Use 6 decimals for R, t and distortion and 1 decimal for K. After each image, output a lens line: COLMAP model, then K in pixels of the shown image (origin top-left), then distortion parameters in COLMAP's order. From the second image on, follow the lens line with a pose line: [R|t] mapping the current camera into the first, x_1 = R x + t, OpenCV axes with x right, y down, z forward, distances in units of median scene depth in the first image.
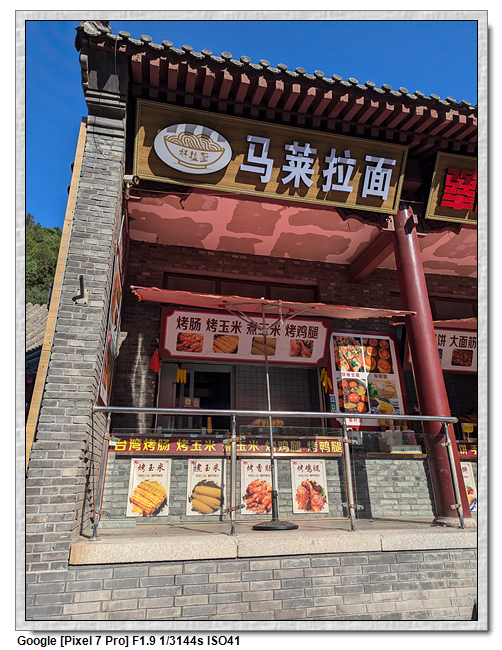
lens RADIAL K [[420.4, 0, 250.8], [0, 420.4, 317.3], [0, 0, 1]] dist [0.051417, -0.044938]
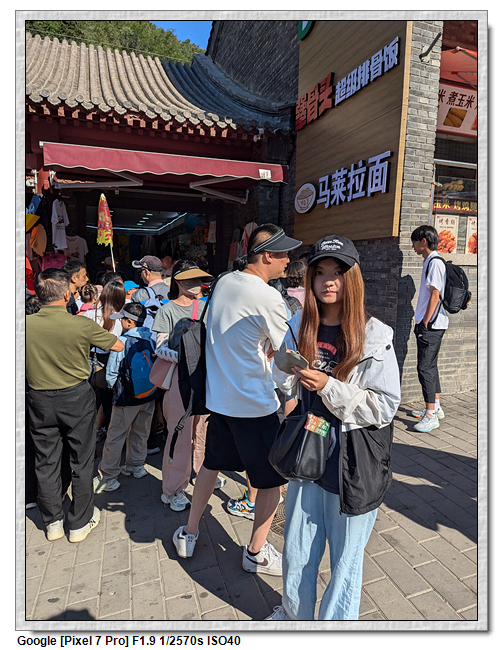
lens RADIAL K [[422.6, 0, 255.1], [0, 422.6, 318.7], [0, 0, 1]] dist [0.044631, -0.047964]
pose [[0.990945, 0.012615, 0.133671, -0.724437], [-0.075059, 0.877523, 0.473624, 0.046625], [-0.111325, -0.479369, 0.870524, -0.198770]]
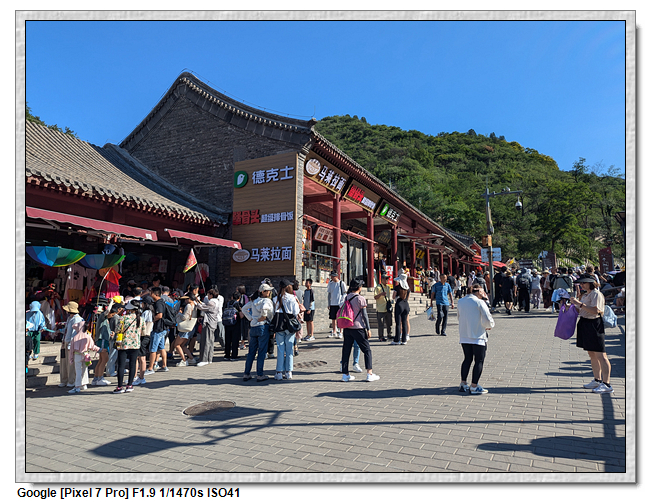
lens RADIAL K [[420.4, 0, 313.0], [0, 420.4, 249.5], [0, 0, 1]] dist [0.051417, -0.044938]
pose [[0.654676, 0.111631, 0.747621, -2.115748], [-0.297991, 0.947055, 0.119535, -0.180983], [-0.694695, -0.301041, 0.653279, -1.039126]]
